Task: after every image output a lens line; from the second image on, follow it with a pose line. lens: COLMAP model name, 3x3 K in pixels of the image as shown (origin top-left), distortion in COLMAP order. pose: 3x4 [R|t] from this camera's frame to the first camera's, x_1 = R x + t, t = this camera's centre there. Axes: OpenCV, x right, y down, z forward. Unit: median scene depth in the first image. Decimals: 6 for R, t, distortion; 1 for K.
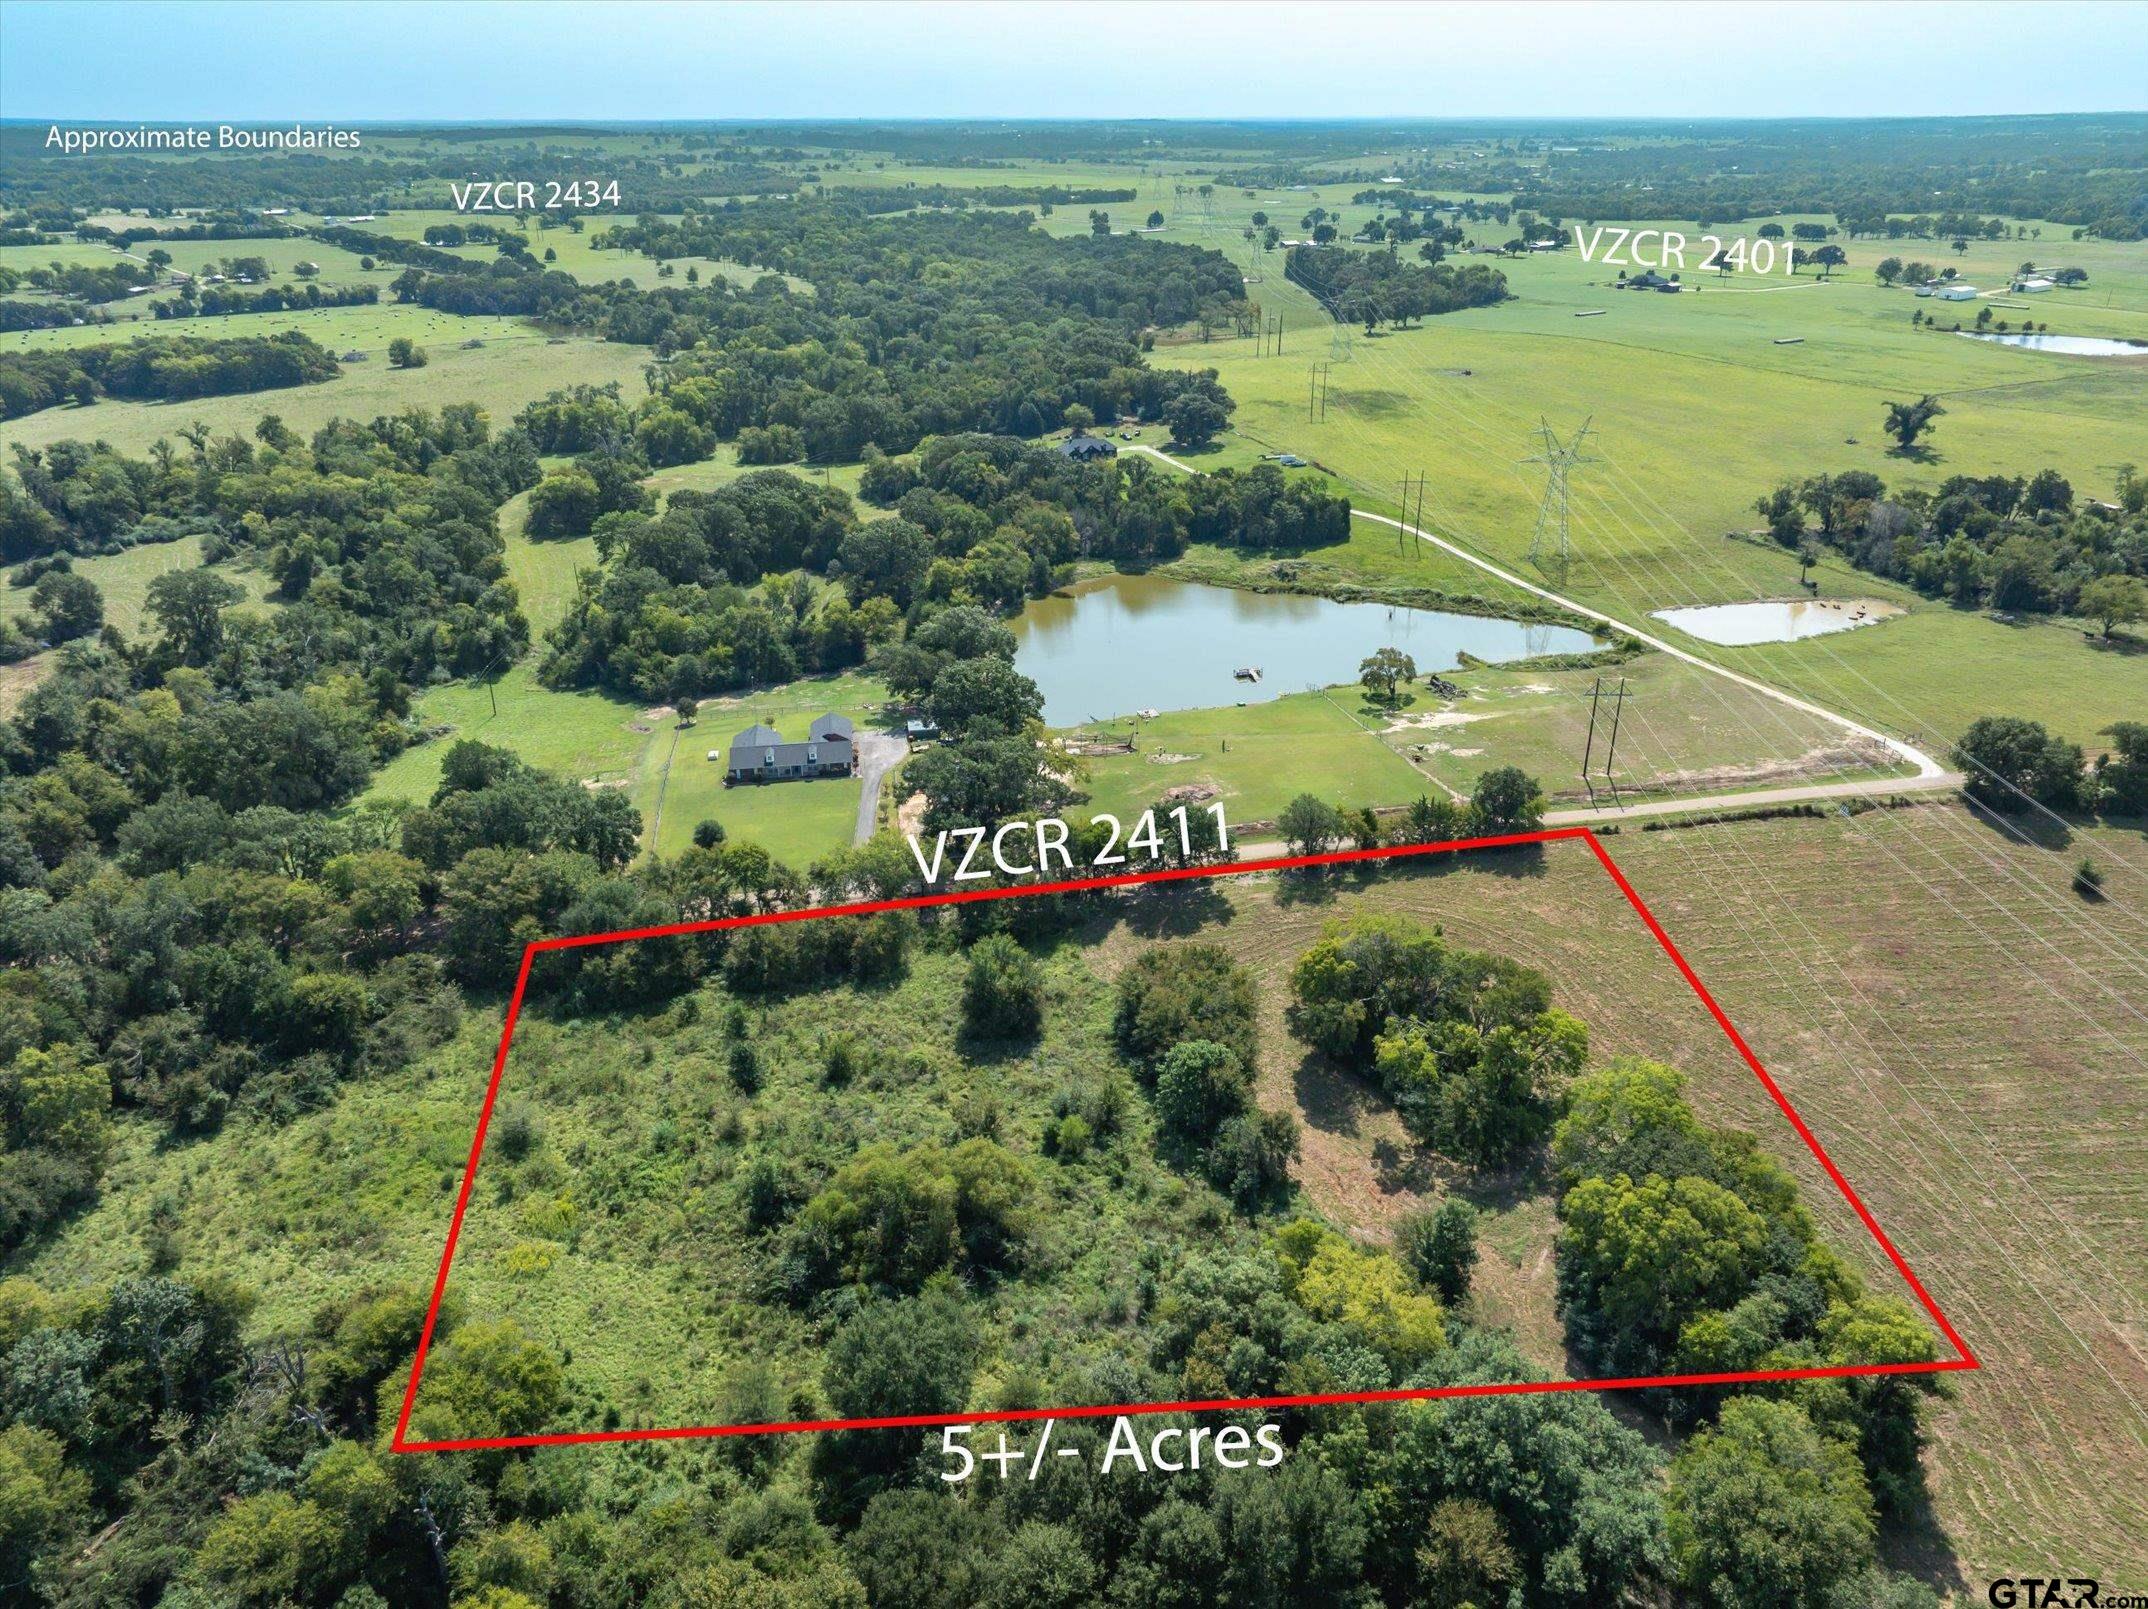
lens RADIAL K [[1546.2, 0, 1074.0], [0, 1546.2, 804.5], [0, 0, 1]] dist [-0.000328, -0.001879]
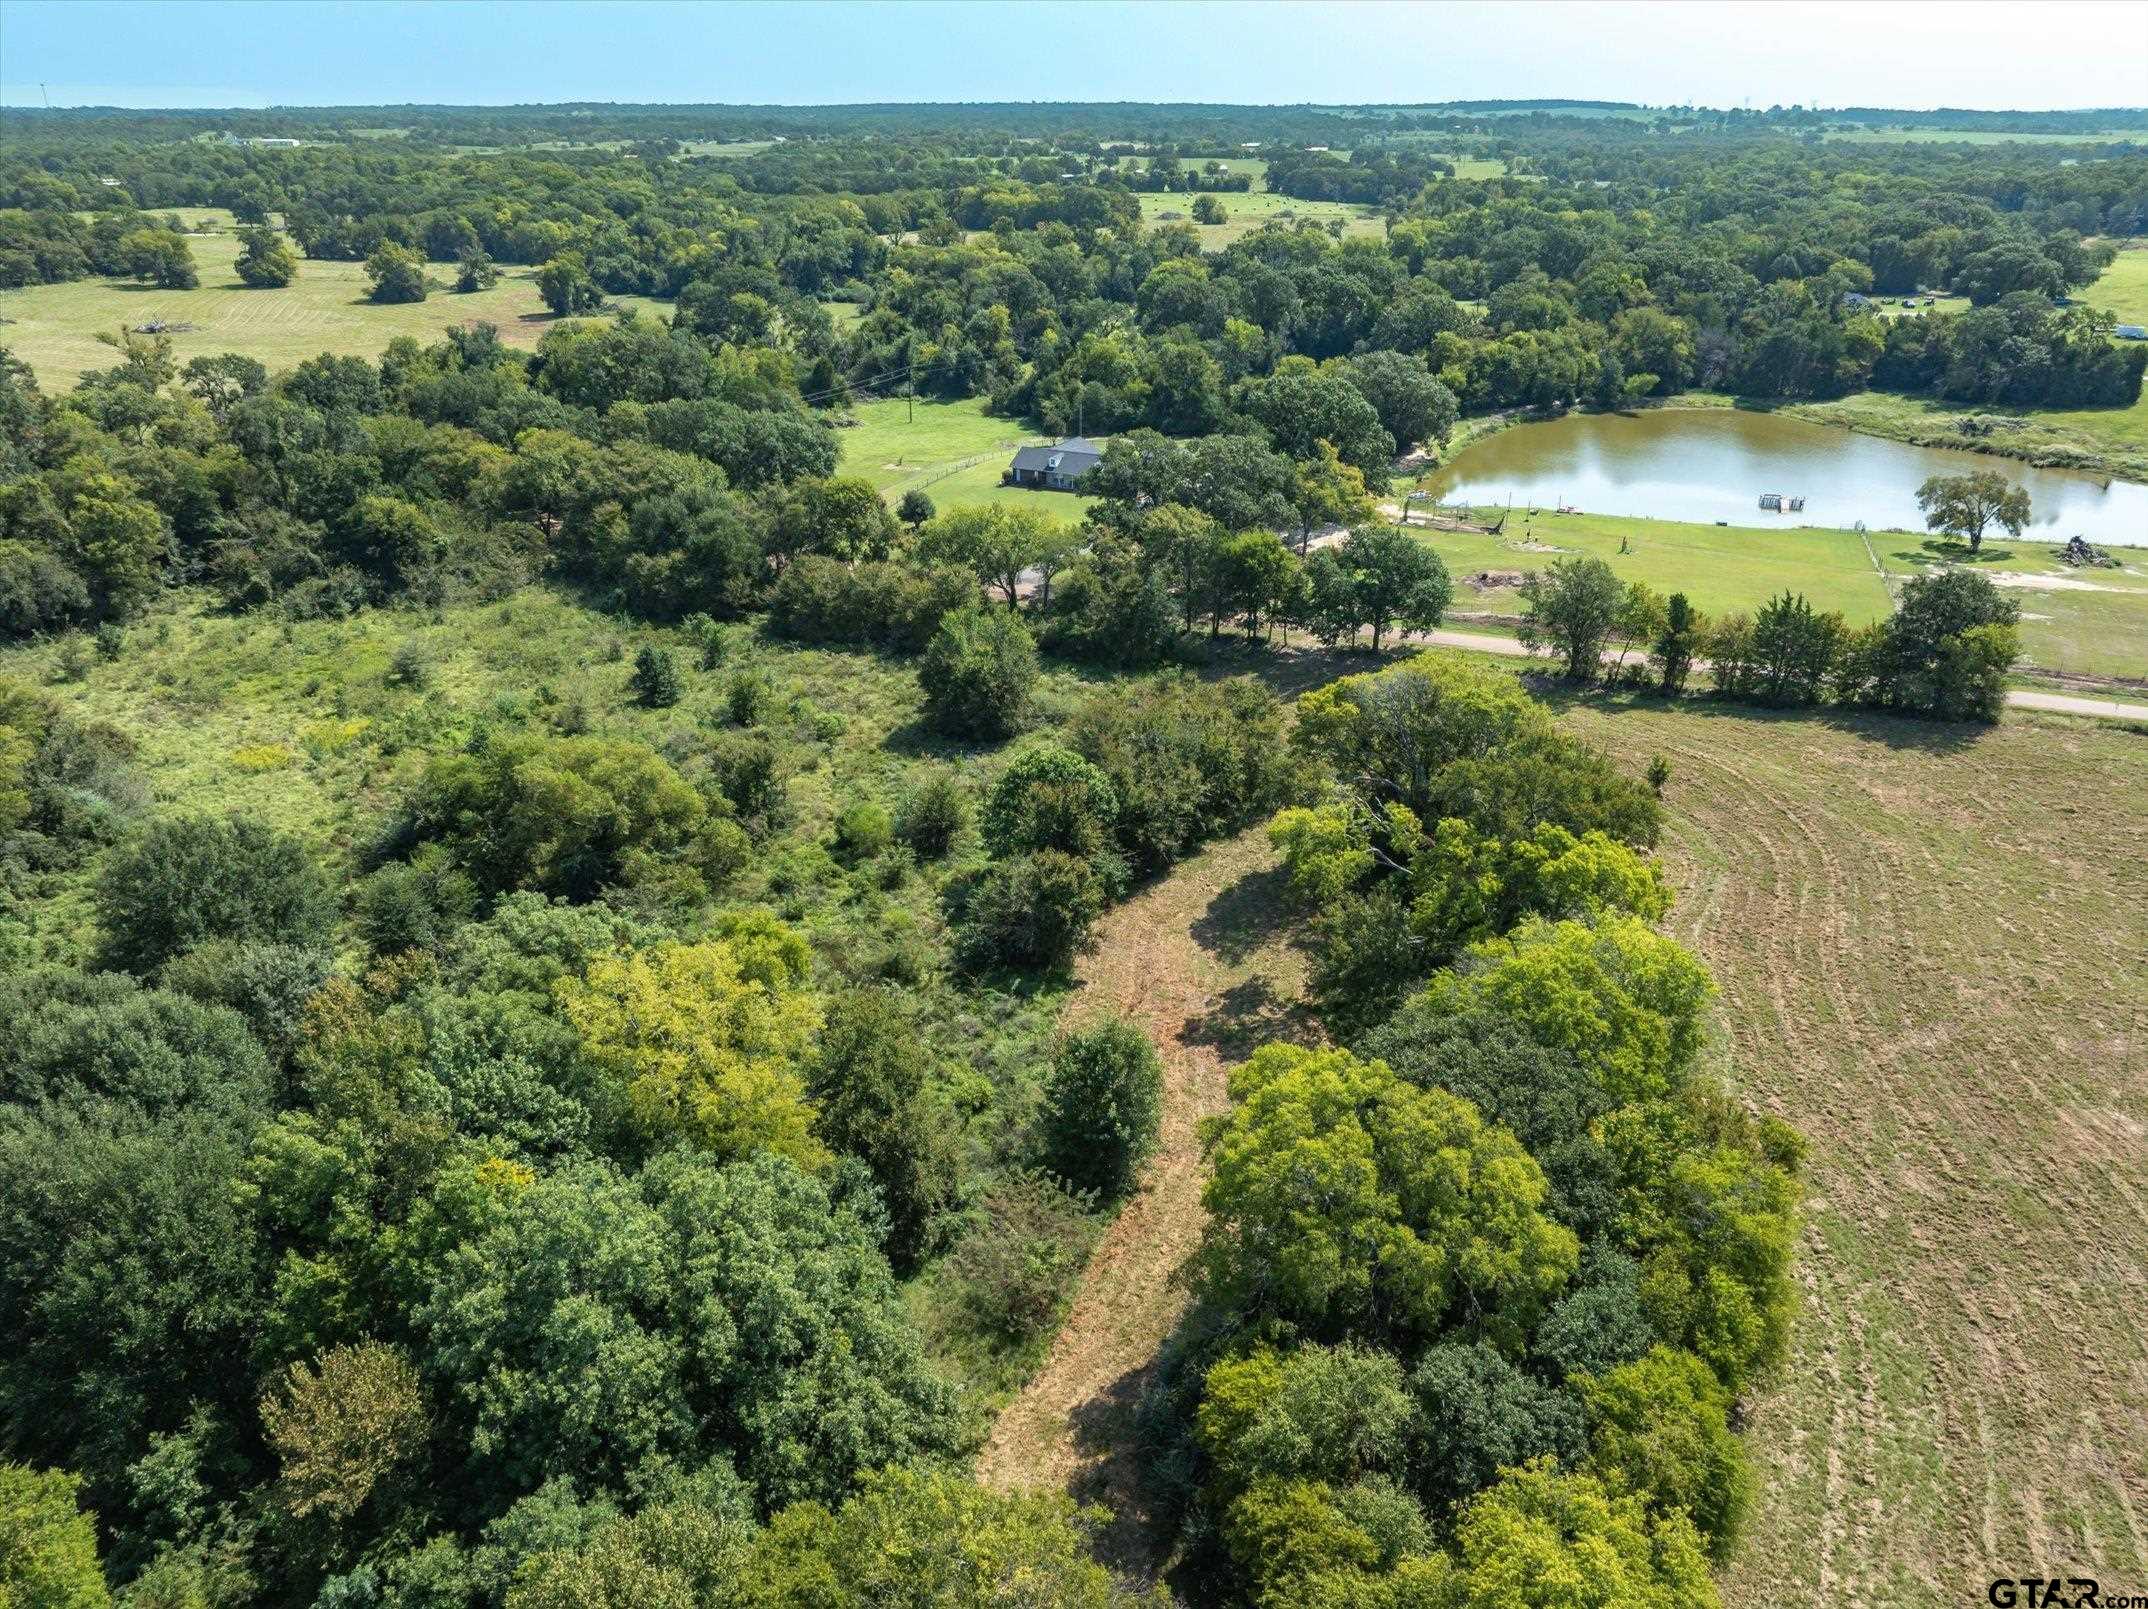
lens RADIAL K [[1546.2, 0, 1074.0], [0, 1546.2, 804.5], [0, 0, 1]] dist [-0.000328, -0.001879]
pose [[0.808349, 0.246303, -0.534703, 0.256380], [-0.252190, 0.965590, 0.063530, 0.078381], [0.531952, 0.083492, 0.842649, 0.268881]]
